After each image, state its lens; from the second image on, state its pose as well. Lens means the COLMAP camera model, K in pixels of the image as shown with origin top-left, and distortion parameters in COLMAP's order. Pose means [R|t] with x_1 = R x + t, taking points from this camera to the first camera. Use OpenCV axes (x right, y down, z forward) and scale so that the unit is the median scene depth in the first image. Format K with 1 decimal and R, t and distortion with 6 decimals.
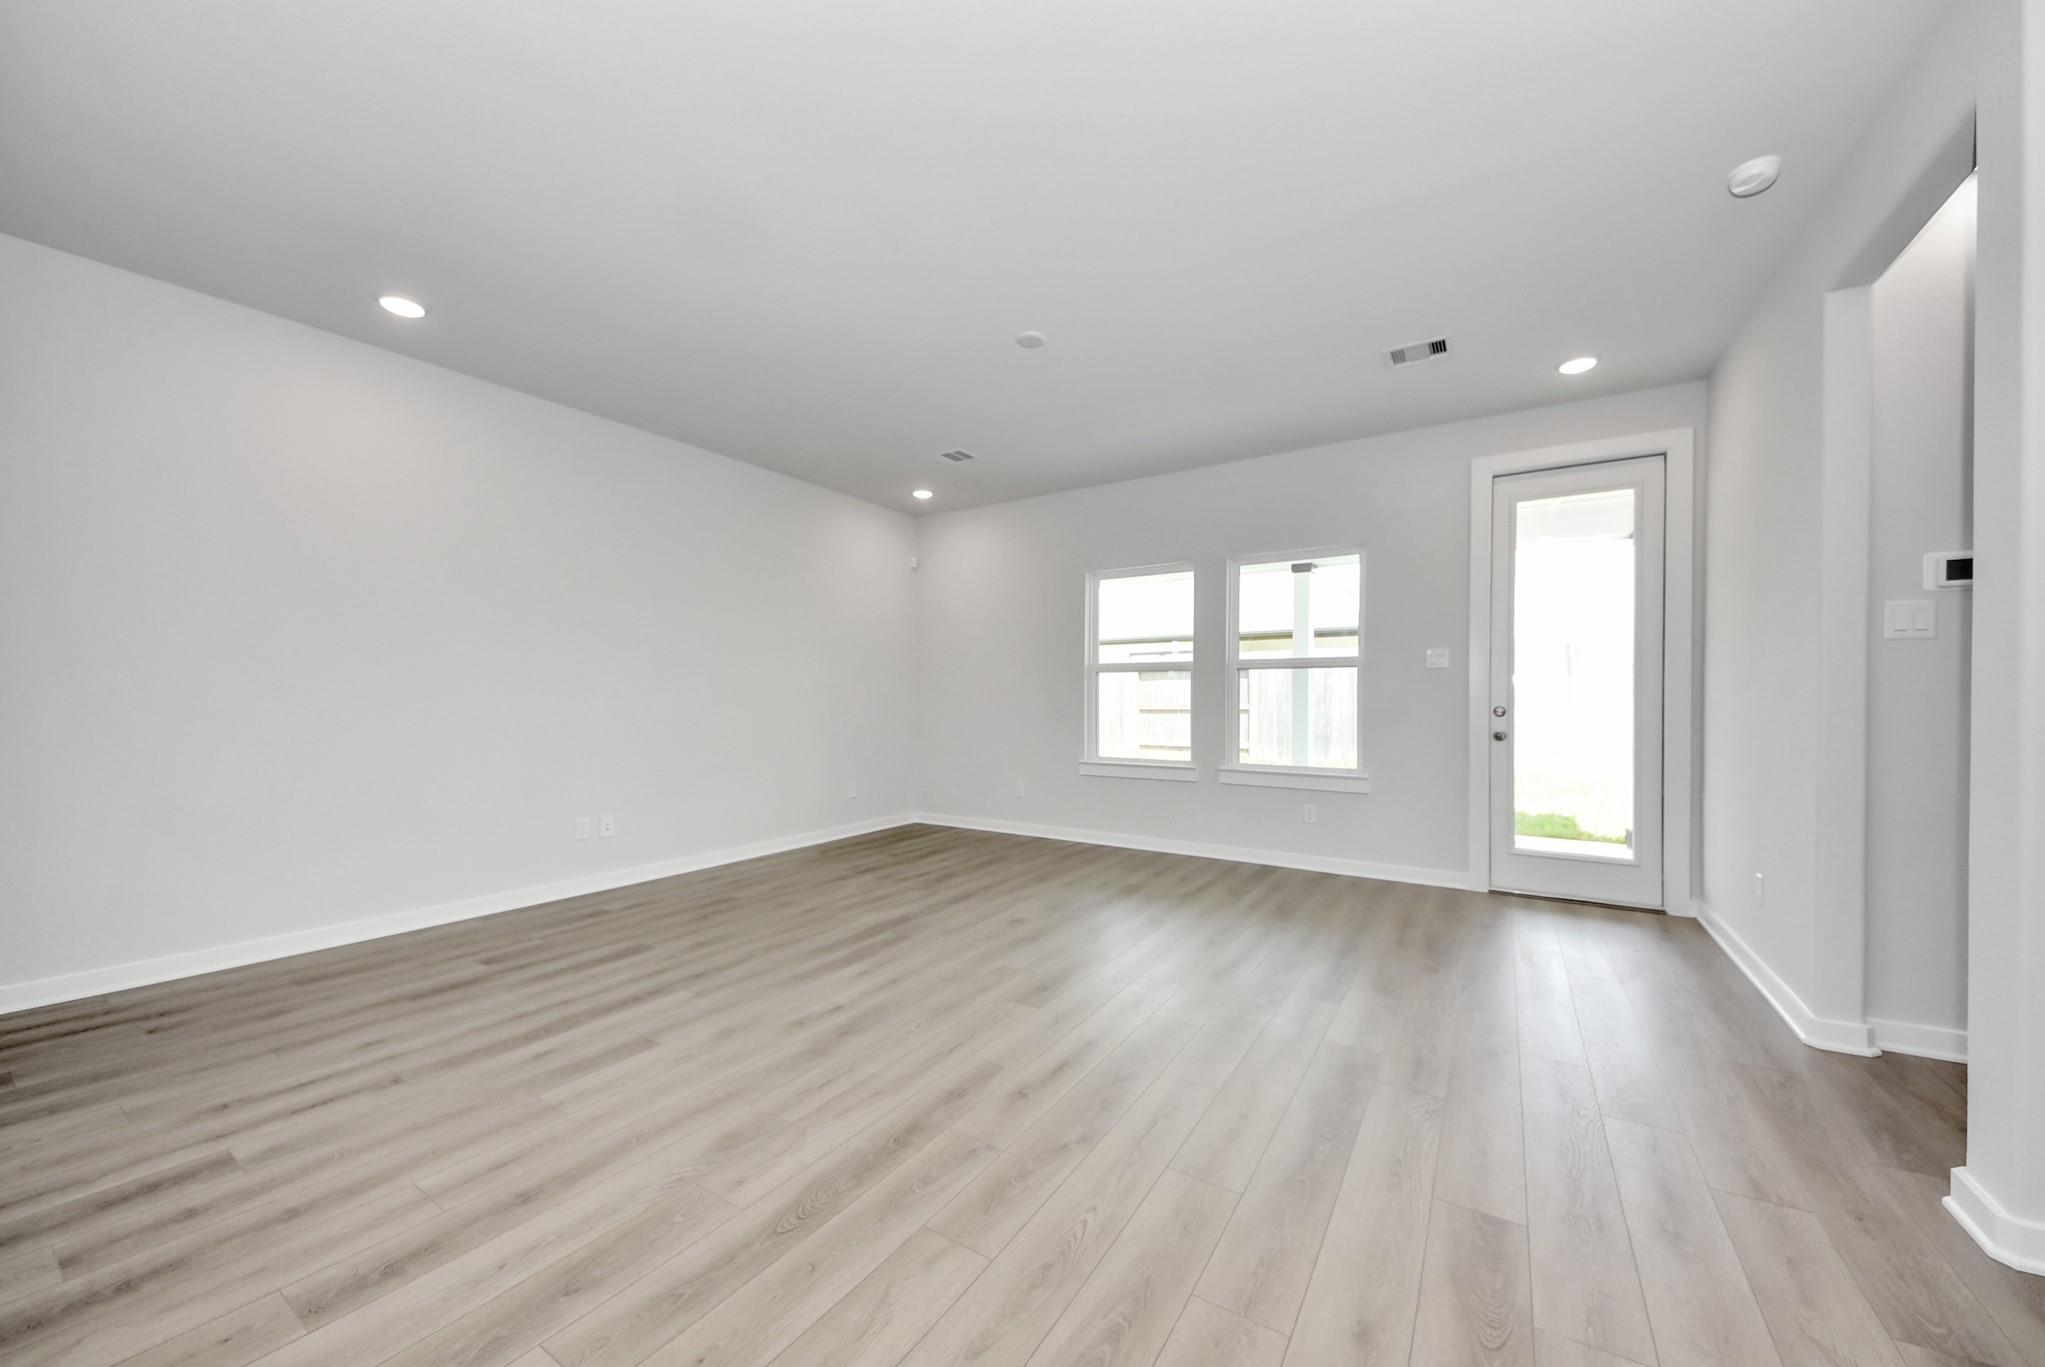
lens RADIAL K [[730.2, 0, 1041.1], [0, 730.2, 694.2], [0, 0, 1]] dist [0.019657, -0.000055]
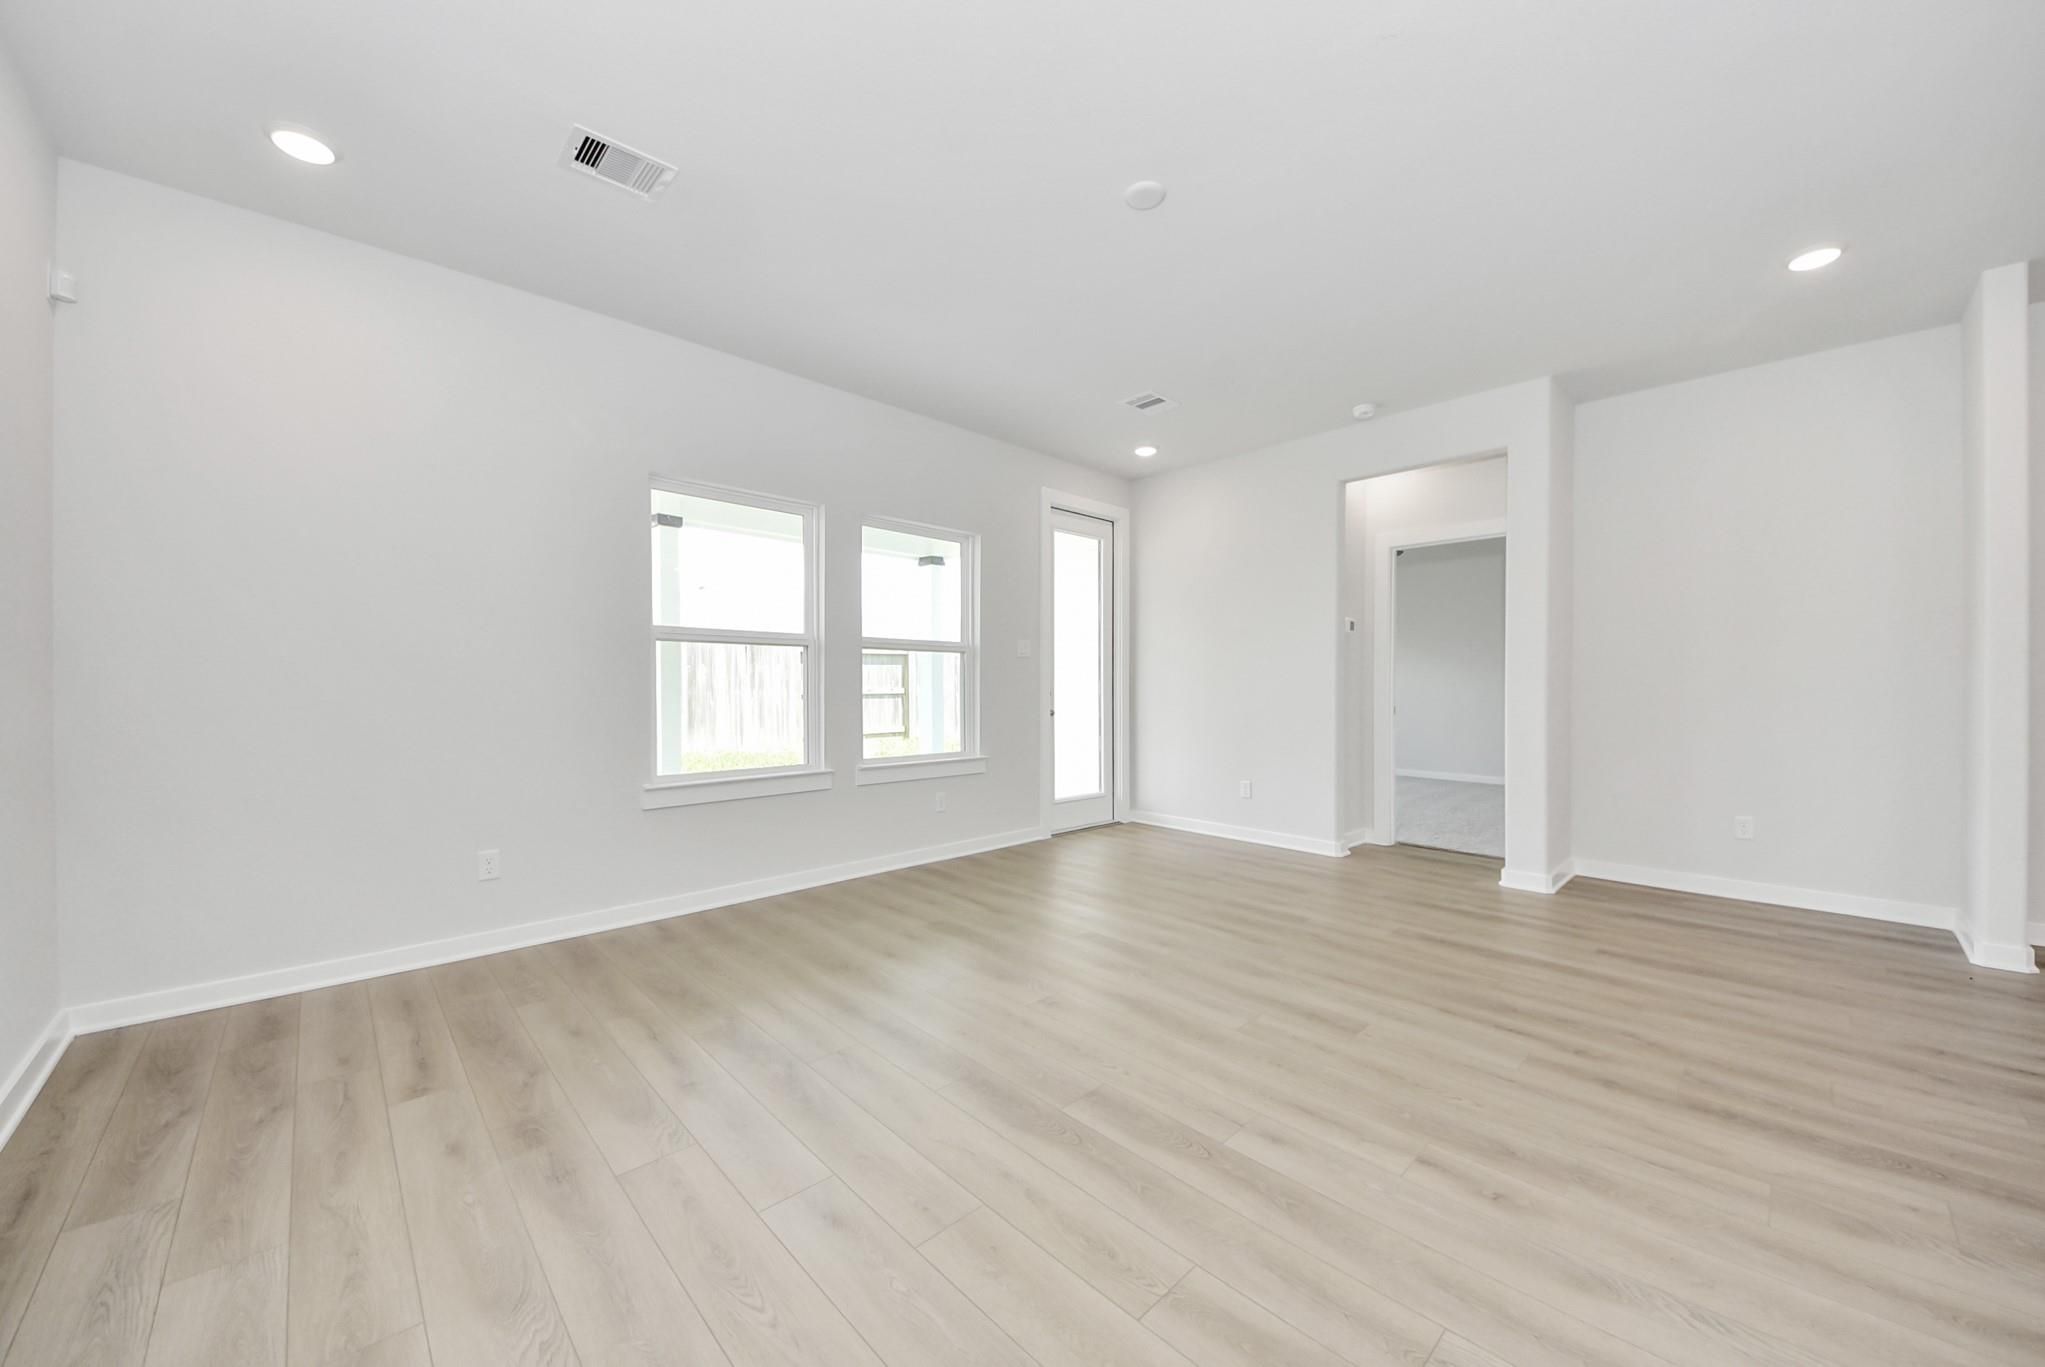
lens RADIAL K [[748.6, 0, 1029.3], [0, 748.6, 683.2], [0, 0, 1]] dist [0.031554, -0.014843]
pose [[0.239843, 0.000496, 0.970811, -0.771265], [-0.006937, 0.999975, 0.001203, 0.005636], [-0.970787, -0.007023, 0.239841, 0.899473]]
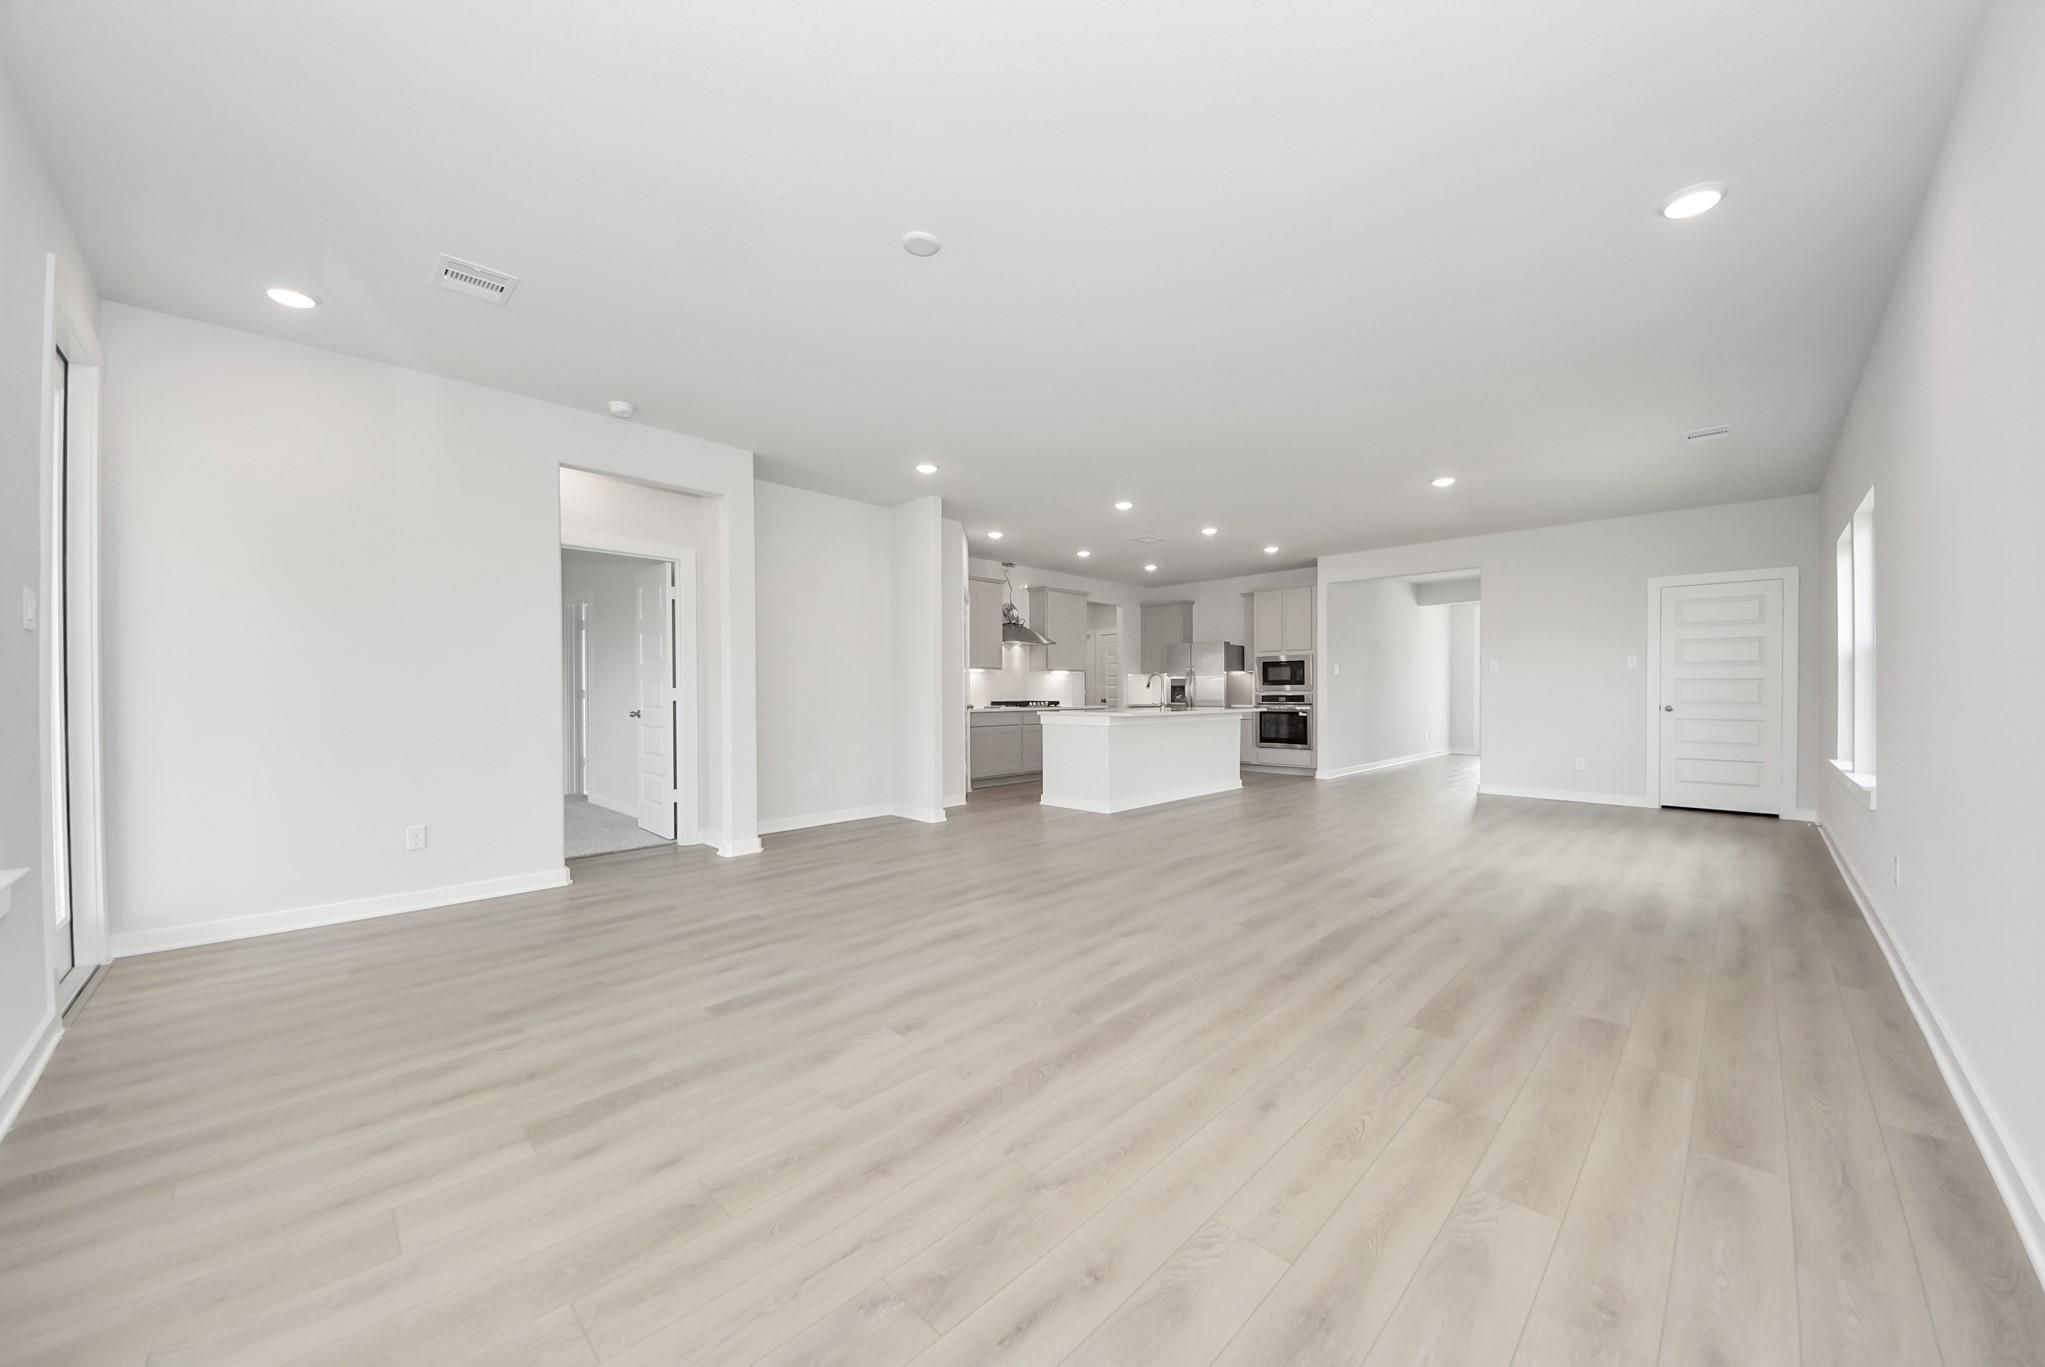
lens RADIAL K [[730.2, 0, 1041.1], [0, 730.2, 694.2], [0, 0, 1]] dist [0.019657, -0.000055]
pose [[-0.979206, 0.003205, 0.202842, -0.299175], [0.004238, 0.999980, 0.004659, 0.005916], [-0.202823, 0.005422, -0.979200, 1.718920]]
